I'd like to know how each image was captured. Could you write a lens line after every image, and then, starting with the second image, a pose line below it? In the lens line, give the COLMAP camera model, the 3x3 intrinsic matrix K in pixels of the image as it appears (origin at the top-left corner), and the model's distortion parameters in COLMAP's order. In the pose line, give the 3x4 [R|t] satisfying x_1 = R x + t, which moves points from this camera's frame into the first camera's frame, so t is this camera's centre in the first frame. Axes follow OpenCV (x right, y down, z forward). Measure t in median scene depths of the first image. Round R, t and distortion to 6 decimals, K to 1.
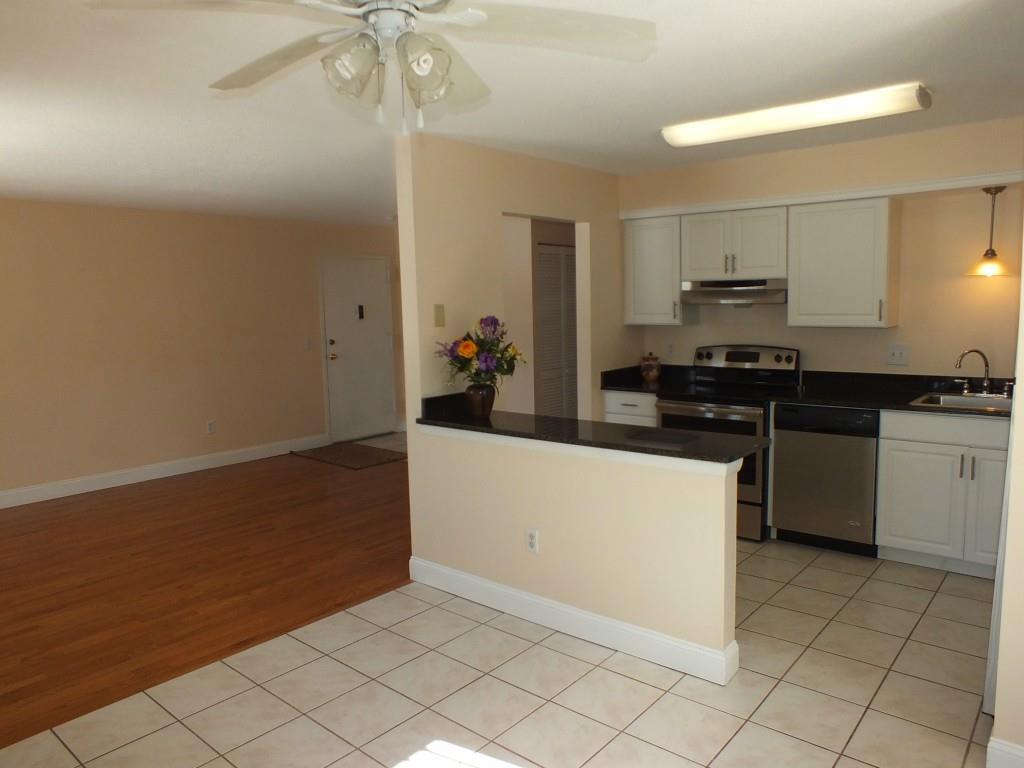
lens RADIAL K [[708.5, 0, 509.5], [0, 708.5, 389.5], [0, 0, 1]] dist [-0.092778, 0.078561]
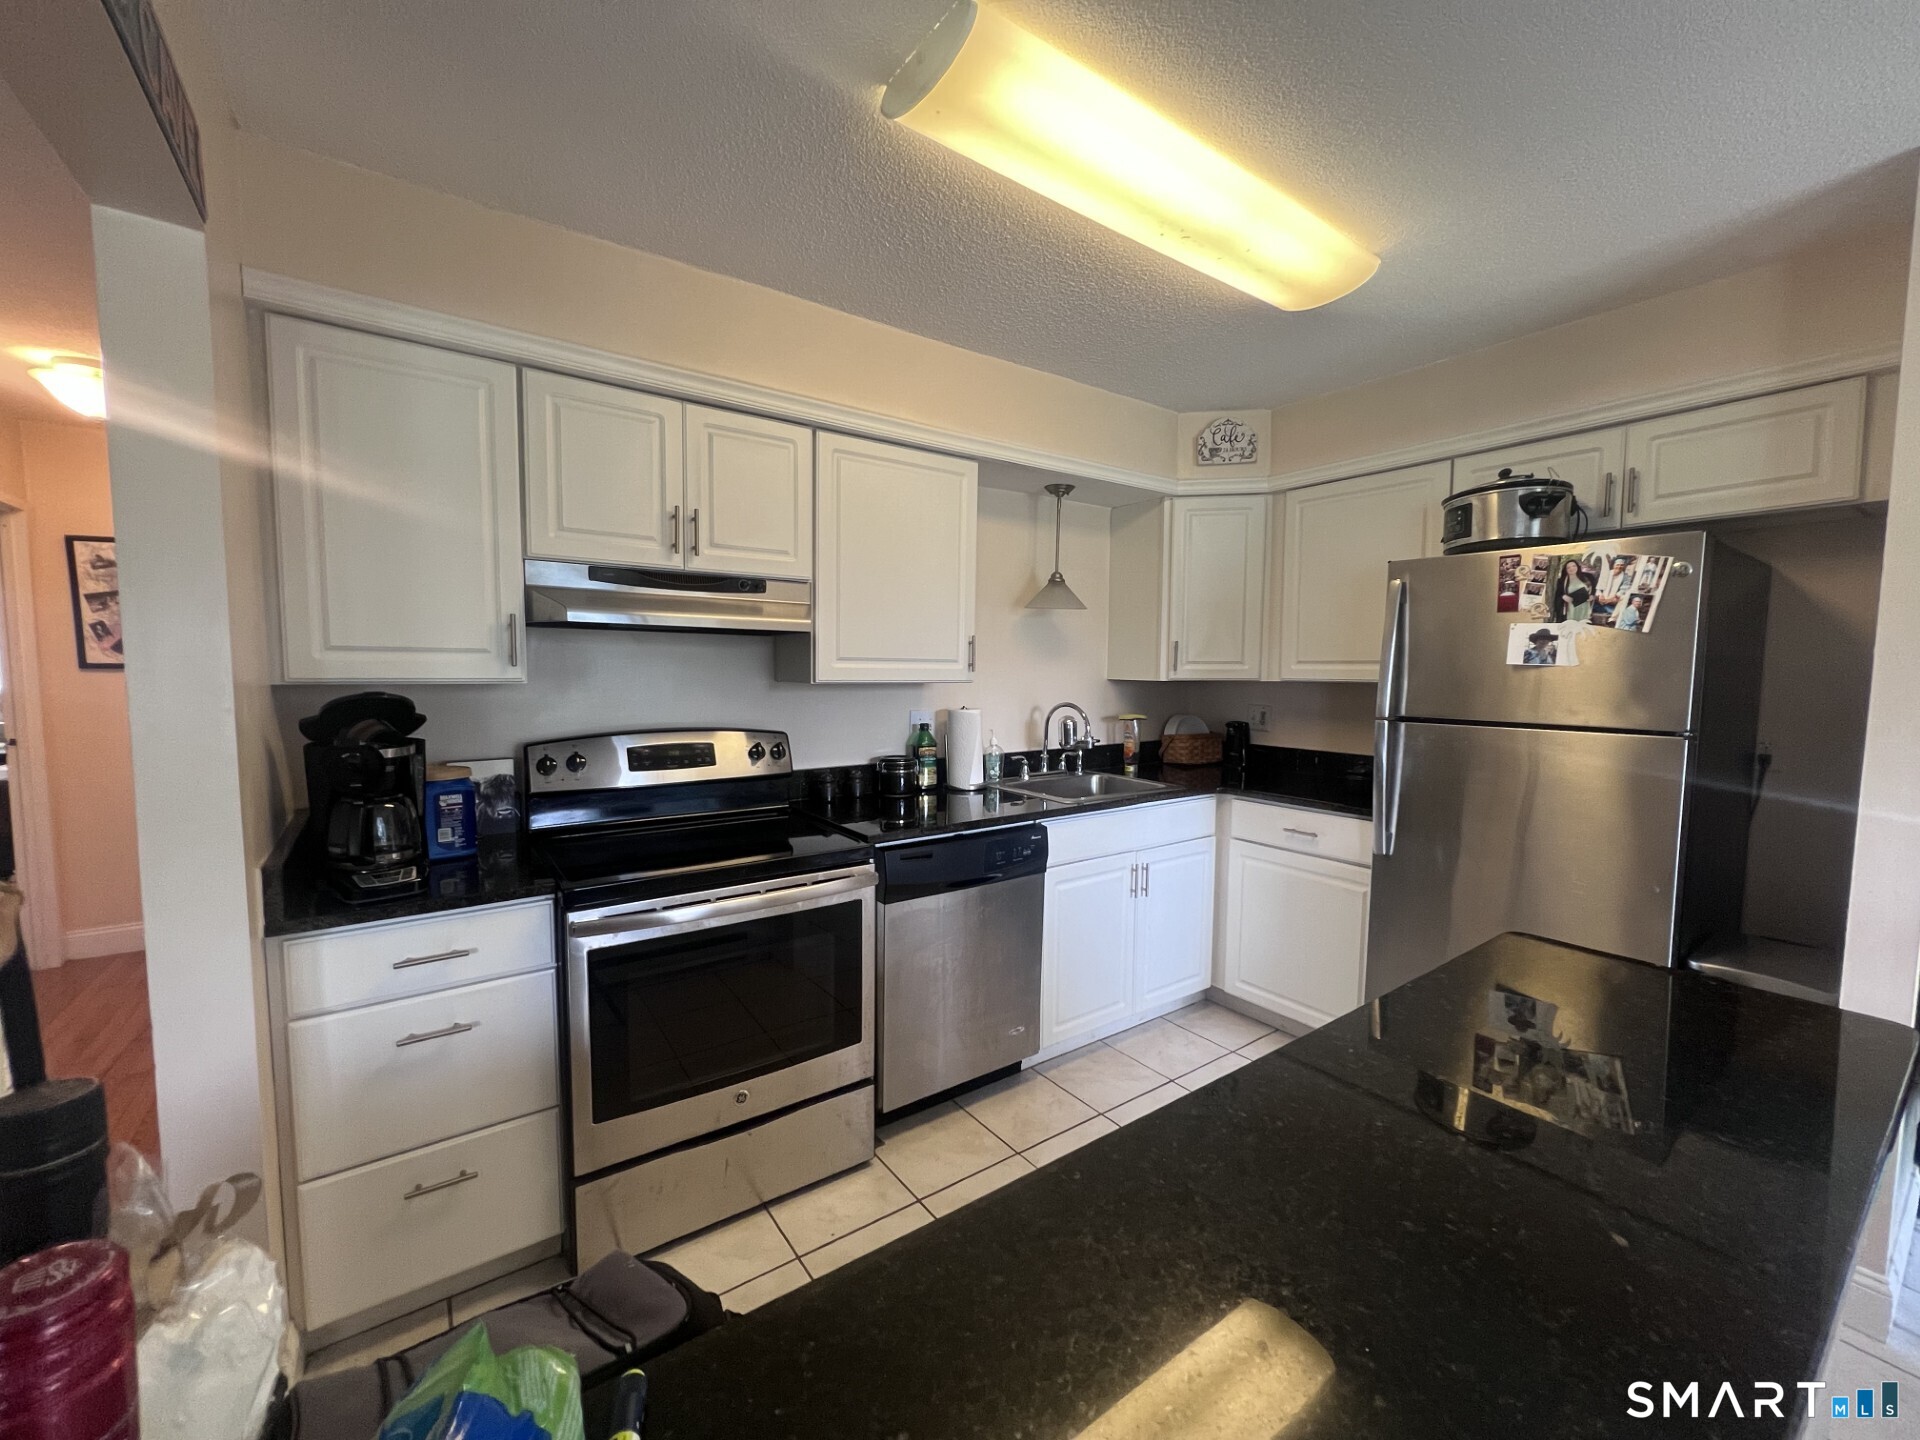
lens RADIAL K [[797.8, 0, 1053.5], [0, 797.8, 721.9], [0, 0, 1]] dist [0.001115, -0.000053]
pose [[0.187180, -0.044566, 0.981314, -0.115574], [0.108006, 0.993847, 0.024534, -0.064177], [-0.976370, 0.101395, 0.190842, 0.795428]]
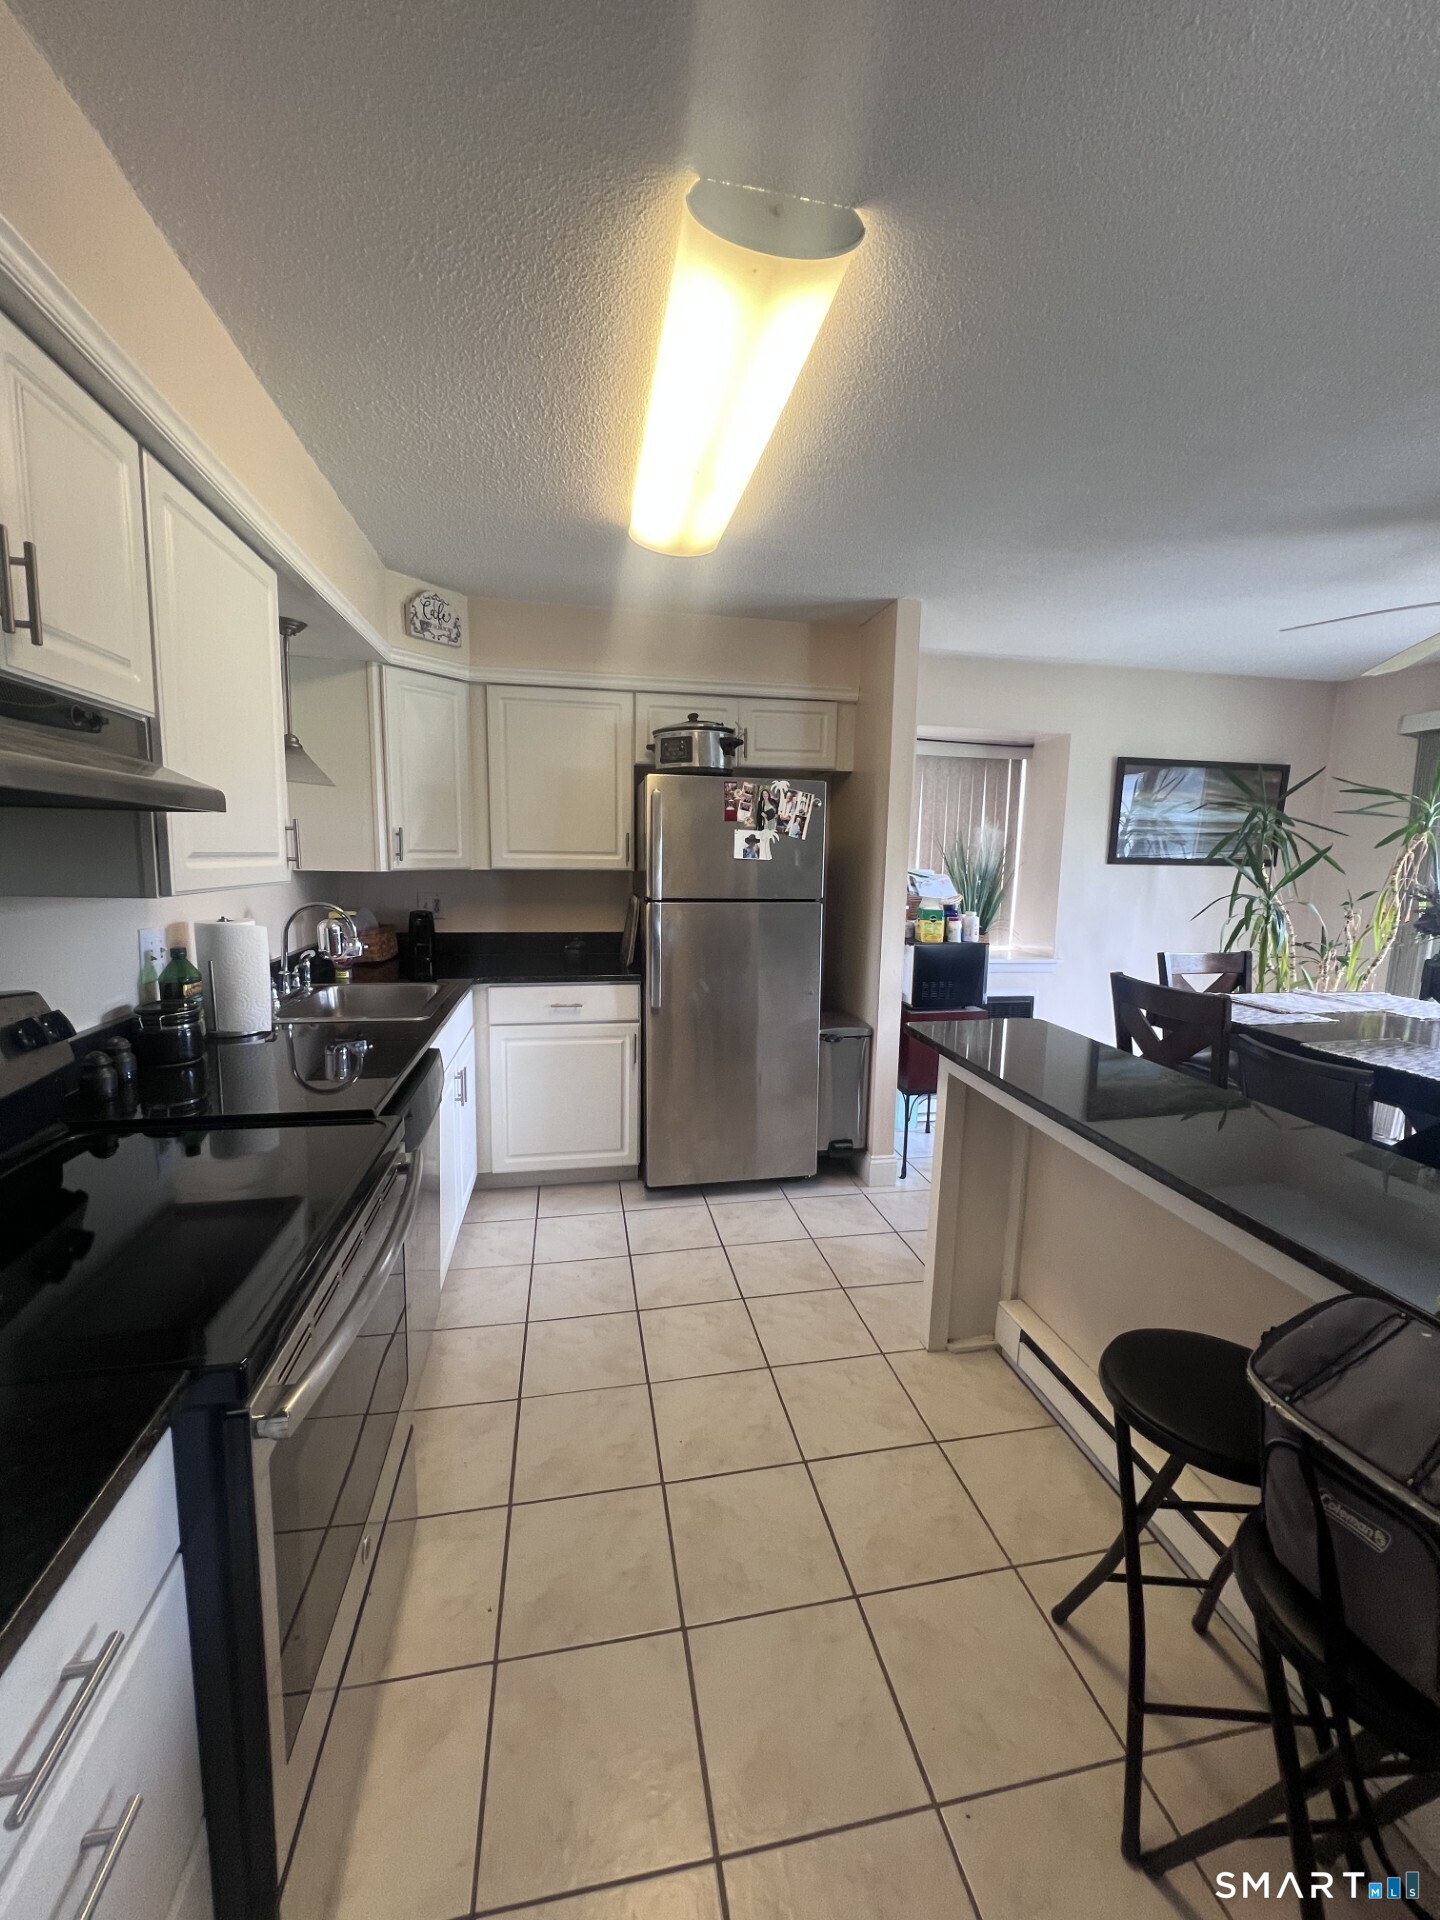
lens RADIAL K [[748.0, 0, 721.2], [0, 748.0, 945.2], [0, 0, 1]] dist [-0.000784, -0.000092]
pose [[-0.793490, -0.067781, 0.604797, 0.041457], [0.072766, 0.976083, 0.204861, -0.124958], [-0.604217, 0.206564, -0.769580, 1.186141]]
